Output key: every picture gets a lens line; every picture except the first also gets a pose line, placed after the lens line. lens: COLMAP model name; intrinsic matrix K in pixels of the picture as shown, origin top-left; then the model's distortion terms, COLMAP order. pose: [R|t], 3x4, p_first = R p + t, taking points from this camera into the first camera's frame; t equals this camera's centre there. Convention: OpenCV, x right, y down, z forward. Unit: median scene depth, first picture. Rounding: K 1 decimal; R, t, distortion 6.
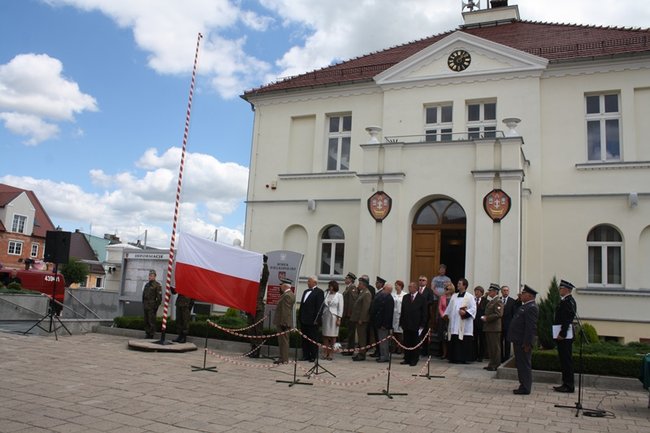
lens RADIAL K [[545.3, 0, 325.4], [0, 545.3, 217.6], [0, 0, 1]] dist [-0.167010, 0.149574]
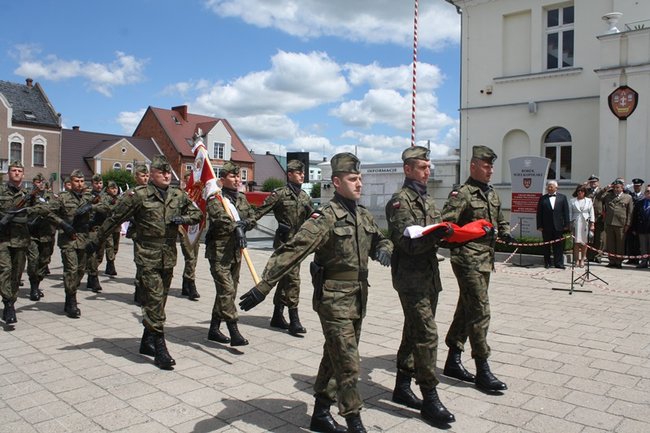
lens RADIAL K [[545.3, 0, 325.4], [0, 545.3, 217.6], [0, 0, 1]] dist [-0.167010, 0.149574]
pose [[0.947927, -0.031199, -0.316955, -0.102499], [0.082362, 0.985351, 0.149330, -0.002865], [0.307653, -0.167659, 0.936611, -0.012138]]
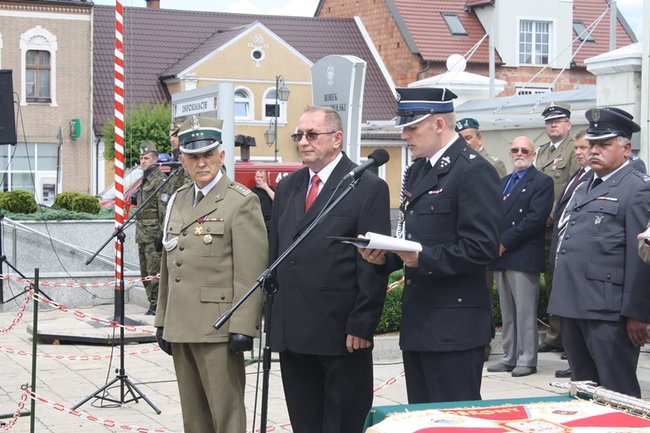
lens RADIAL K [[1569.9, 0, 325.5], [0, 1569.9, 217.1], [0, 0, 1]] dist [0.071322, 0.316952]
pose [[0.699180, -0.037952, -0.713937, 0.530040], [0.142954, 0.985846, 0.087593, 0.061689], [0.700507, -0.163304, 0.694709, 0.246924]]
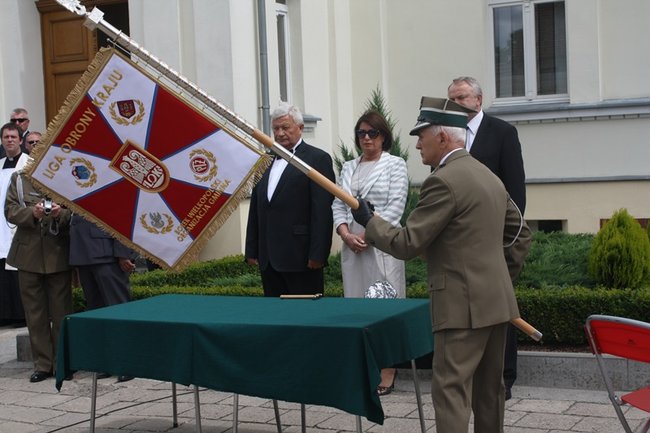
lens RADIAL K [[1113.8, 0, 327.3], [0, 1113.8, 216.9], [0, 0, 1]] dist [-0.009700, 0.049596]
pose [[0.994230, -0.099448, -0.040209, 0.402466], [0.105250, 0.976780, 0.186611, 0.038641], [0.020718, -0.189766, 0.981611, 0.117076]]
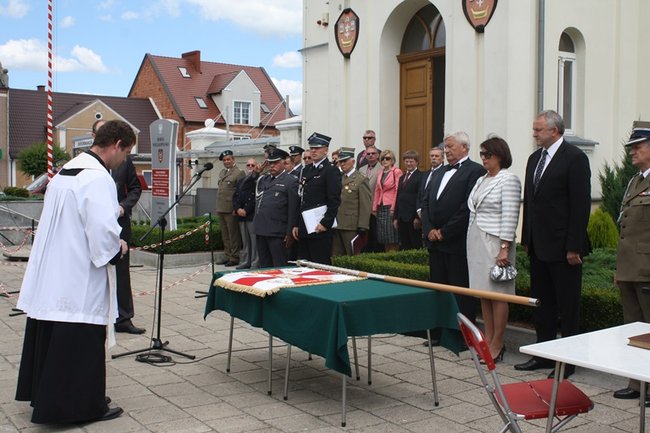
lens RADIAL K [[804.8, 0, 325.5], [0, 804.8, 217.0], [0, 0, 1]] dist [-0.061983, -0.005115]
pose [[0.848985, -0.030037, -0.527563, 0.555881], [0.120715, 0.983007, 0.138294, 0.056422], [0.514444, -0.181094, 0.838184, 0.176256]]
